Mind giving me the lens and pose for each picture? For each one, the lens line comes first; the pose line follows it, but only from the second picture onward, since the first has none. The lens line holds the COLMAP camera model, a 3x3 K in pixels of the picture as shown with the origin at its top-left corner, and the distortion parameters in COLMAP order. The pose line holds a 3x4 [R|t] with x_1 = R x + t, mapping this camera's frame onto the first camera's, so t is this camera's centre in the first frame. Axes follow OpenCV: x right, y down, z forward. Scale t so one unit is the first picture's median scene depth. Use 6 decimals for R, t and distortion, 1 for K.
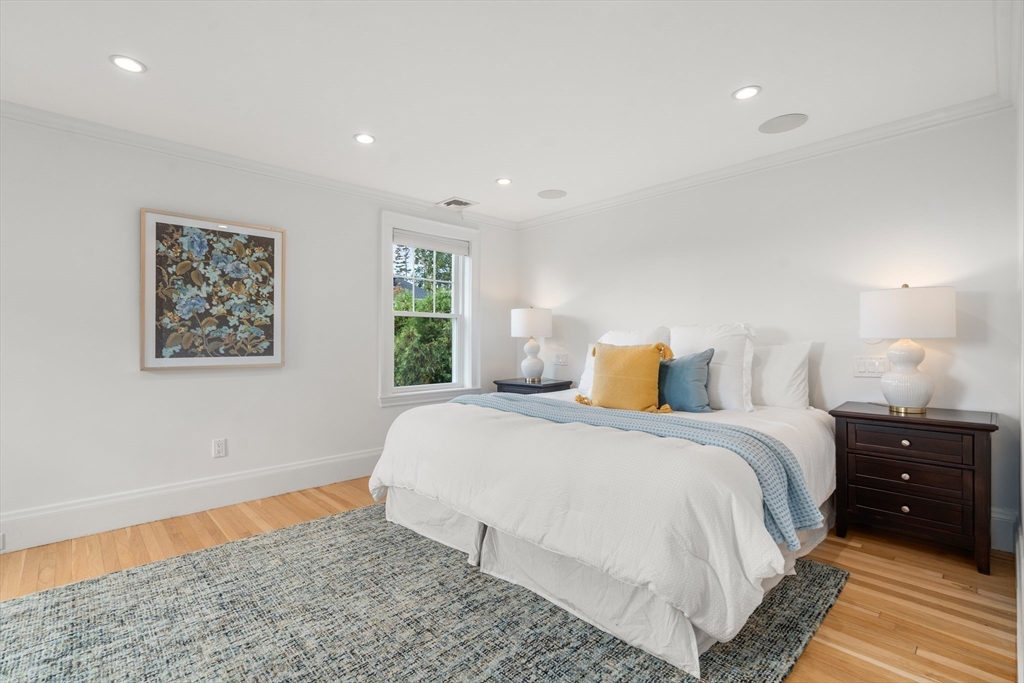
lens RADIAL K [[468.0, 0, 507.3], [0, 468.0, 338.8], [0, 0, 1]] dist [-0.003315, 0.000622]
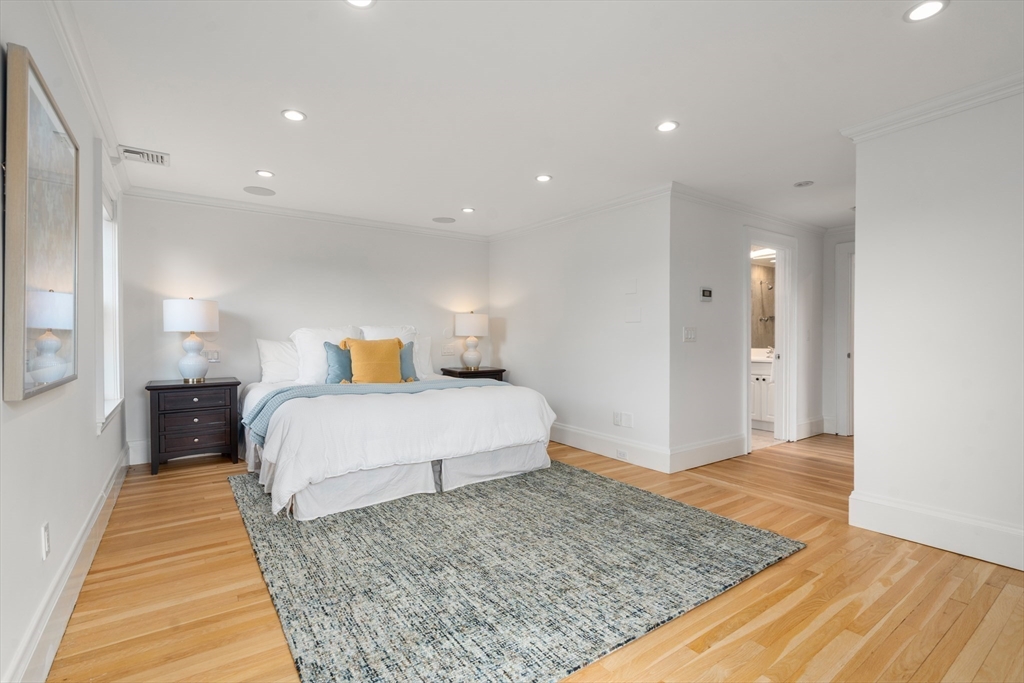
lens RADIAL K [[468.0, 0, 507.3], [0, 468.0, 338.8], [0, 0, 1]] dist [-0.003315, 0.000622]
pose [[0.143400, -0.001173, 0.989664, -1.525569], [-0.008191, 0.999964, 0.002373, 0.005811], [-0.989631, -0.008446, 0.143385, 0.599983]]
